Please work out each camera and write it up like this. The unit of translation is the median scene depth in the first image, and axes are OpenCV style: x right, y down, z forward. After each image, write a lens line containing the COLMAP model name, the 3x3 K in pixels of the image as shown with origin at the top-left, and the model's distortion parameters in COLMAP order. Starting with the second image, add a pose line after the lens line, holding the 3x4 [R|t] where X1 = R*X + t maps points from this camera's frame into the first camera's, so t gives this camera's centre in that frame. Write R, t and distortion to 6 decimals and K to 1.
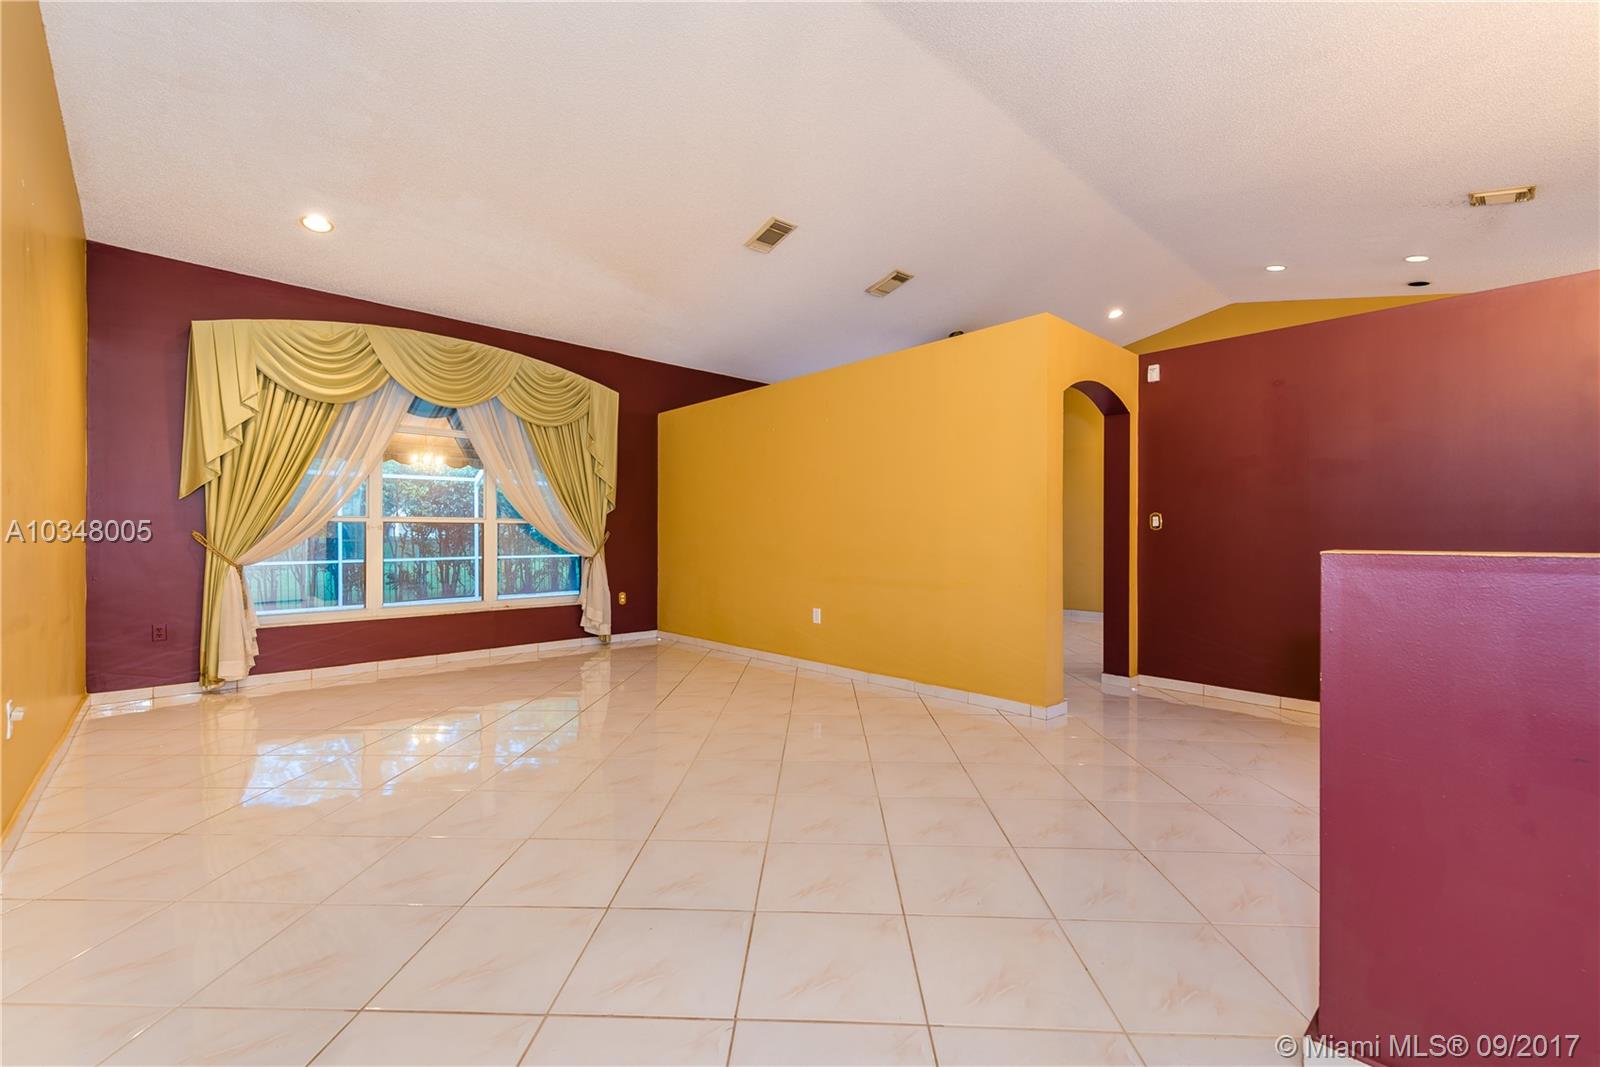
lens RADIAL K [[682.2, 0, 797.8], [0, 682.2, 529.3], [0, 0, 1]] dist [0.001060, -0.000325]
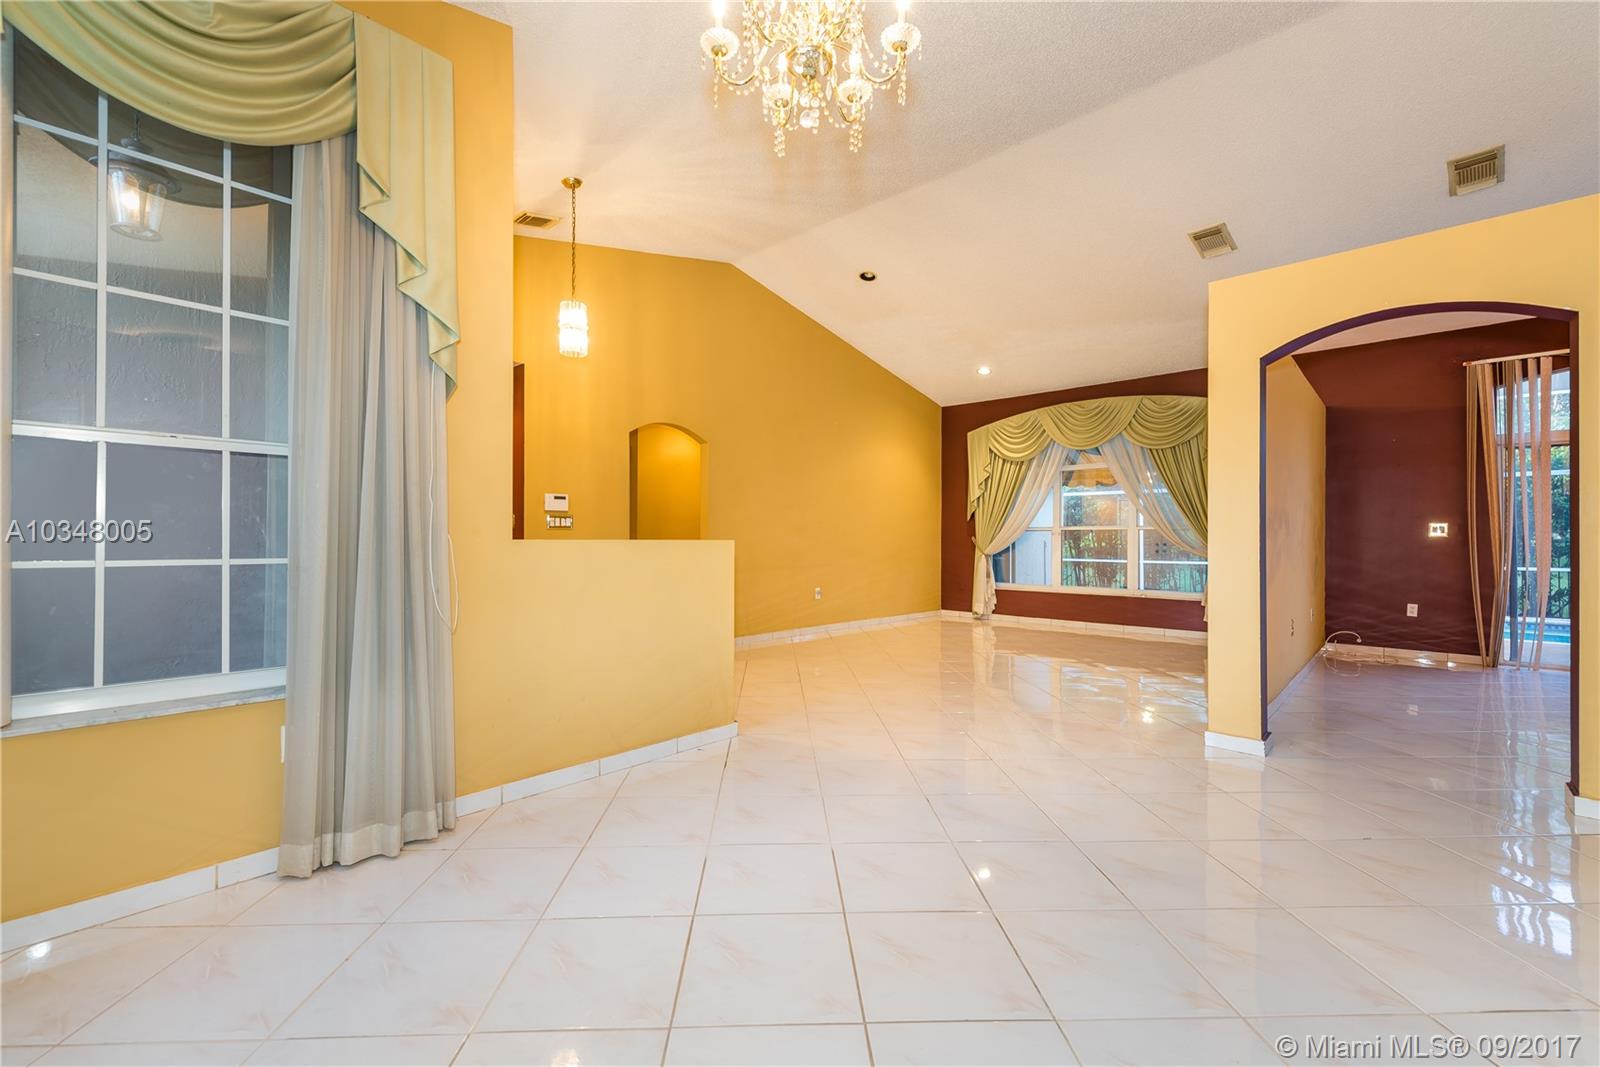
lens RADIAL K [[662.9, 0, 795.9], [0, 662.9, 528.1], [0, 0, 1]] dist [0.015518, -0.005151]
pose [[0.075838, -0.013497, -0.997029, 0.976129], [0.002072, 0.999908, -0.013378, 0.002363], [0.997118, -0.001051, 0.075859, 0.330371]]
